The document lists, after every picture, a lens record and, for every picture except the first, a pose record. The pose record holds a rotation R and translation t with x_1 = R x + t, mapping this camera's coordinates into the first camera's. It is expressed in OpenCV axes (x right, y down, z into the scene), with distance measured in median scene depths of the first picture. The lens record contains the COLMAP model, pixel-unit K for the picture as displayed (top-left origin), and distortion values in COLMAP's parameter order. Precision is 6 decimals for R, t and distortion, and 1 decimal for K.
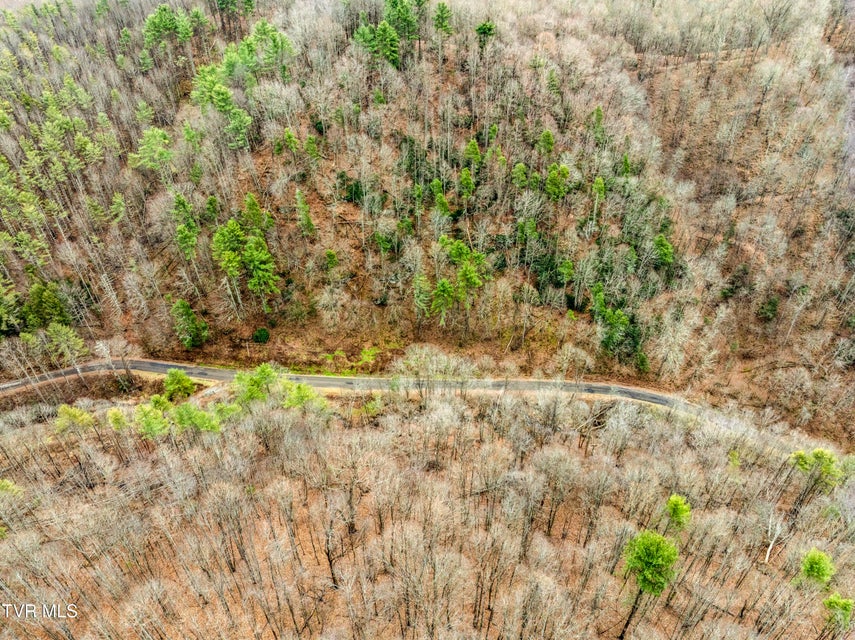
lens RADIAL K [[603.8, 0, 426.5], [0, 603.8, 322.4], [0, 0, 1]] dist [-0.036327, 0.007459]
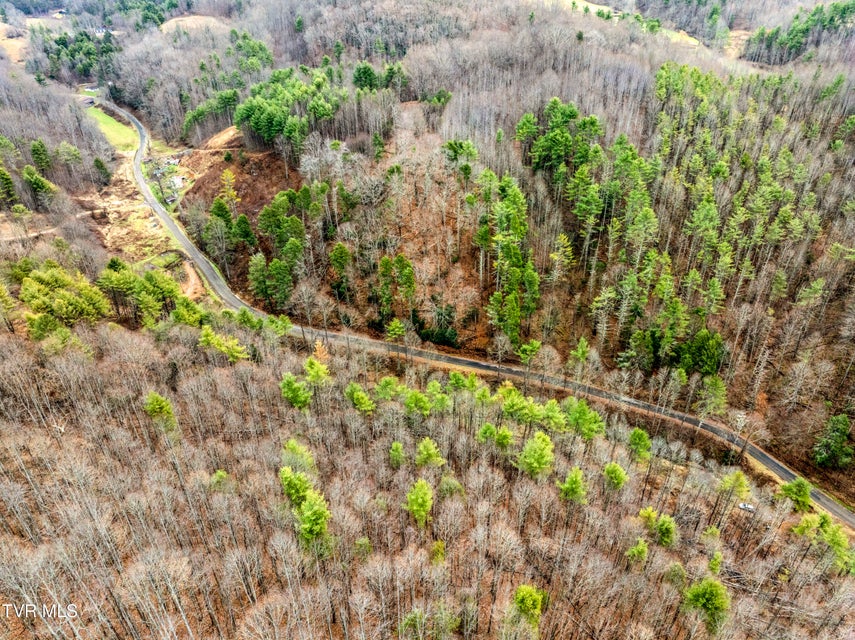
lens RADIAL K [[603.8, 0, 430.1], [0, 603.8, 320.6], [0, 0, 1]] dist [-0.036327, 0.007459]
pose [[0.672068, 0.424470, -0.606754, -0.324552], [-0.483515, 0.872154, 0.074575, 0.067259], [0.560837, 0.243255, 0.791384, -0.076779]]
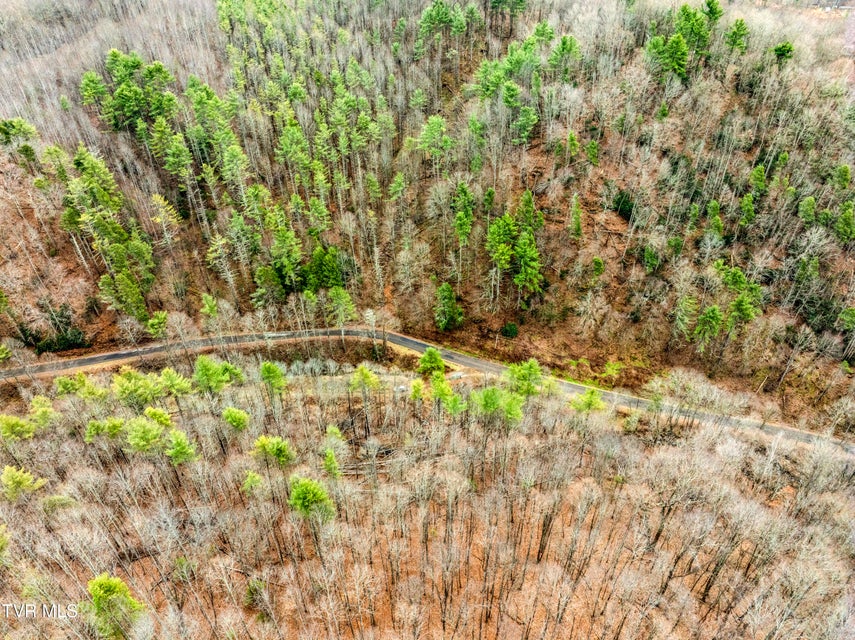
lens RADIAL K [[603.8, 0, 430.1], [0, 603.8, 320.1], [0, 0, 1]] dist [-0.036327, 0.007459]
pose [[0.963893, 0.171324, -0.203858, -0.199328], [-0.172943, 0.984881, 0.009982, 0.018464], [0.202486, 0.025634, 0.978950, -0.021598]]
